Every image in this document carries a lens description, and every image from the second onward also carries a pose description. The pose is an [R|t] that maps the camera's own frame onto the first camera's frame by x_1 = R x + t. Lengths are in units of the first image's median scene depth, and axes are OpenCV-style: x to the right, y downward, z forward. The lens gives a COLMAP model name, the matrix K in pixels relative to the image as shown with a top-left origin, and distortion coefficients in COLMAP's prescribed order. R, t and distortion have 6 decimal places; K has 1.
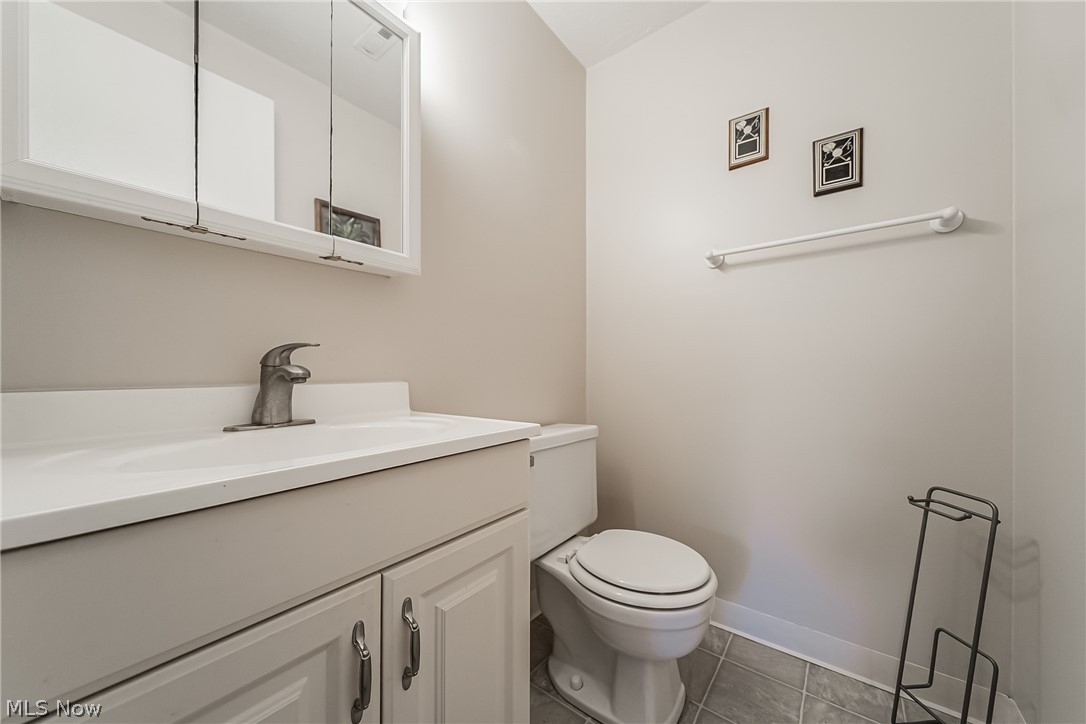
lens RADIAL K [[387.8, 0, 543.0], [0, 387.8, 362.0], [0, 0, 1]] dist [0.000278, -0.000011]
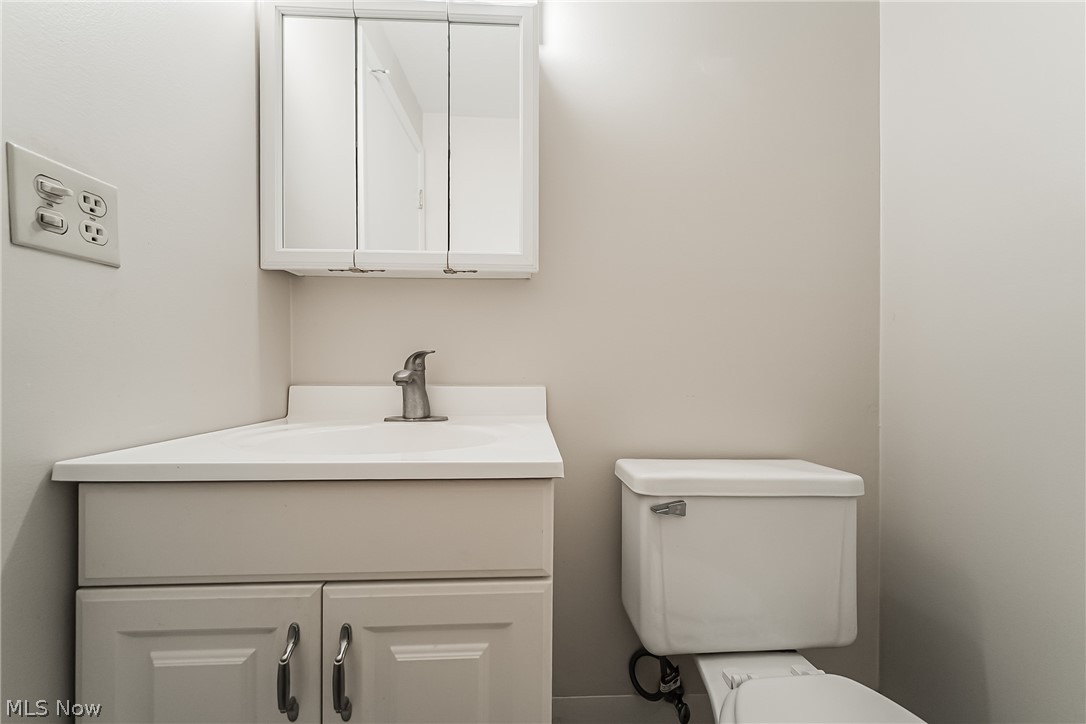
lens RADIAL K [[368.4, 0, 604.7], [0, 368.4, 367.3], [0, 0, 1]] dist [-0.000816, -0.001791]
pose [[0.654388, -0.010503, -0.756086, 0.550423], [0.011712, 0.999924, -0.003753, 0.010830], [0.756069, -0.006399, 0.654461, 0.693596]]
